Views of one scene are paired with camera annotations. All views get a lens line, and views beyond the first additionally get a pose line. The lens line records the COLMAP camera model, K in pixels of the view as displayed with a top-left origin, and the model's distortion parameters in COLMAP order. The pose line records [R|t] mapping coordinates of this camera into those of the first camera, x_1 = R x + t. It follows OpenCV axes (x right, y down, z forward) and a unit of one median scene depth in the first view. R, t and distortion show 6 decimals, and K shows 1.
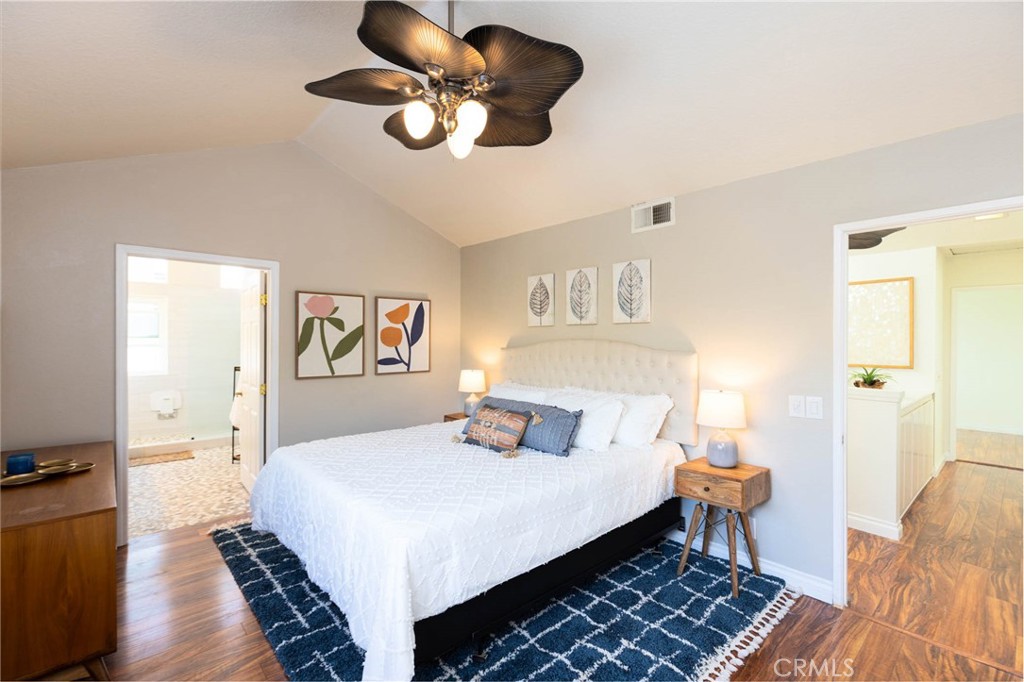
lens RADIAL K [[461.4, 0, 511.9], [0, 461.4, 338.9], [0, 0, 1]] dist [0.000104, 0.000000]
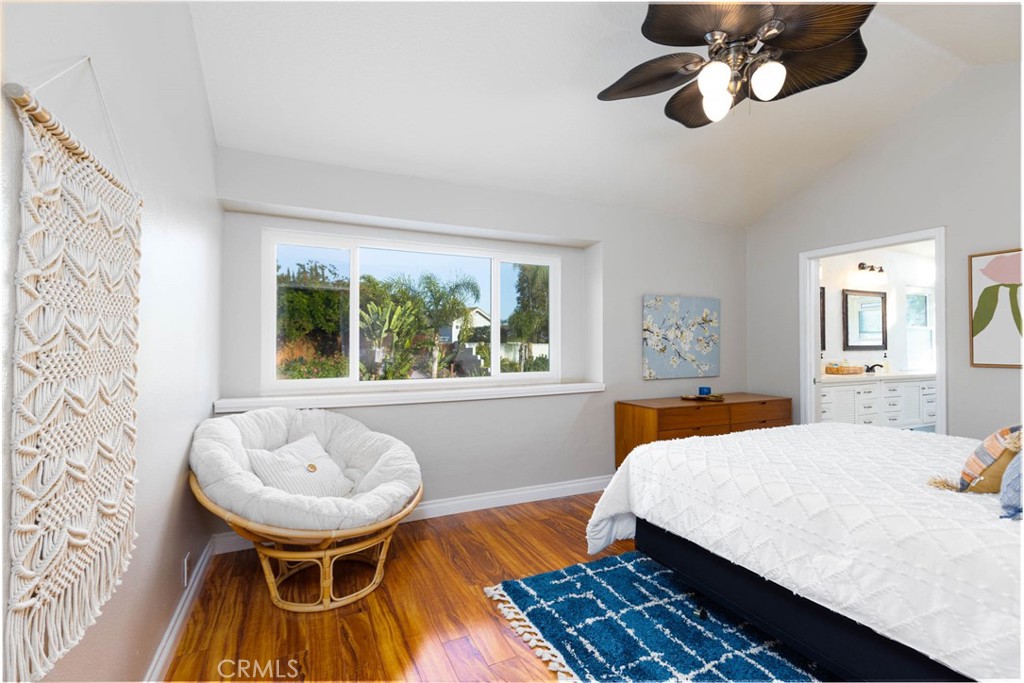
lens RADIAL K [[461.4, 0, 512.0], [0, 461.4, 343.8], [0, 0, 1]] dist [0.000104, 0.000000]
pose [[-0.279792, -0.009744, -0.960011, 0.628587], [0.003931, 0.999928, -0.011295, 0.066378], [0.960053, -0.006934, -0.279733, 0.547540]]
